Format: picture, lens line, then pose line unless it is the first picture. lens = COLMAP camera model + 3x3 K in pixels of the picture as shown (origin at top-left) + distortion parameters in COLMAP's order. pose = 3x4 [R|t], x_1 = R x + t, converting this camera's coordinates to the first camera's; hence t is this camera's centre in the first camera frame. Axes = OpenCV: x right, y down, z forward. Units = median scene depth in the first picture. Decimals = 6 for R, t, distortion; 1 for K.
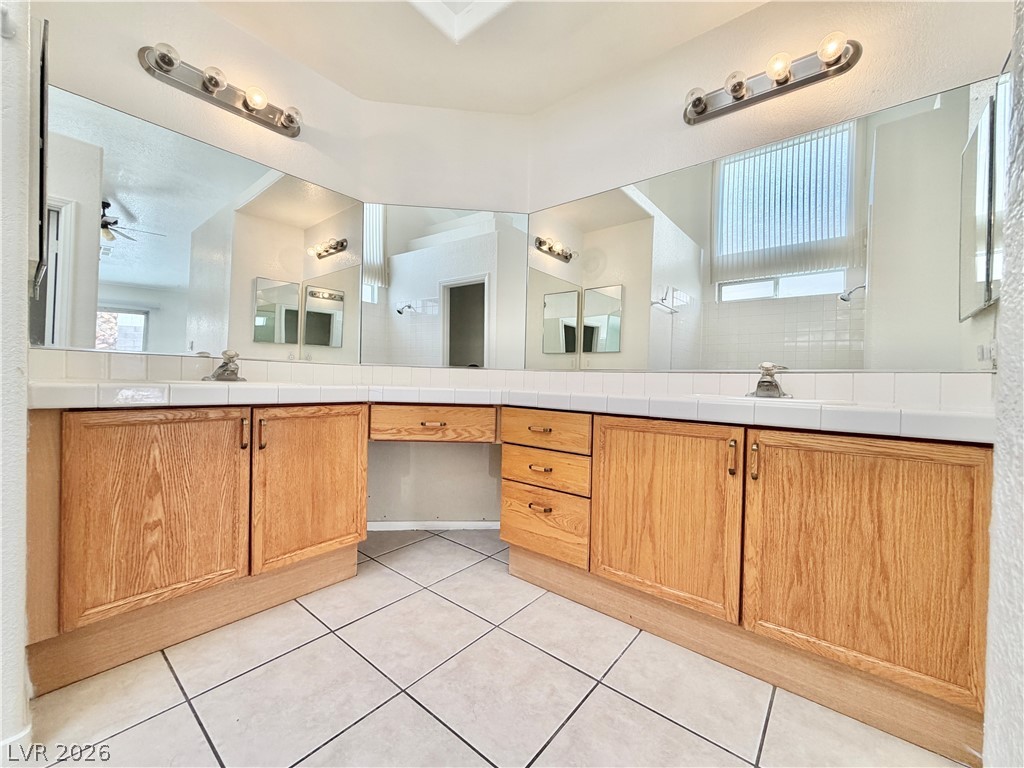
lens RADIAL K [[409.9, 0, 510.9], [0, 409.9, 378.6], [0, 0, 1]] dist [-0.000082, 0.000466]
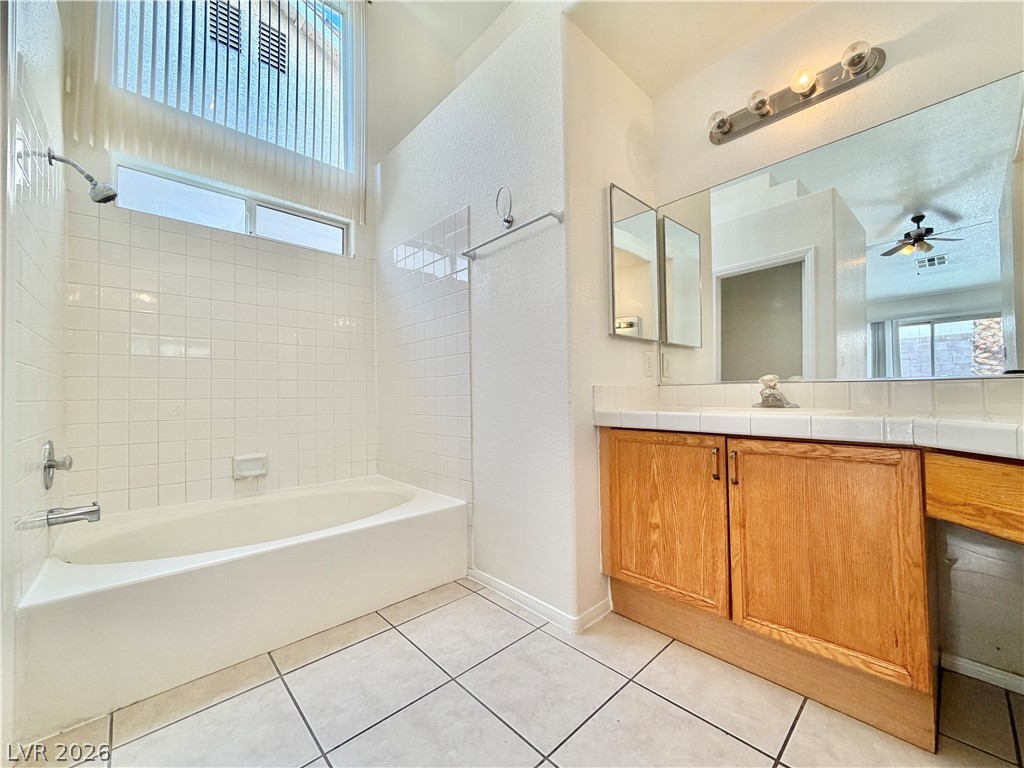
lens RADIAL K [[409.9, 0, 510.2], [0, 409.9, 388.5], [0, 0, 1]] dist [-0.000082, 0.000466]
pose [[-0.131381, -0.045757, -0.990275, 0.367753], [0.004652, 0.998895, -0.046772, 0.001305], [0.991321, -0.010752, -0.131023, 0.645743]]
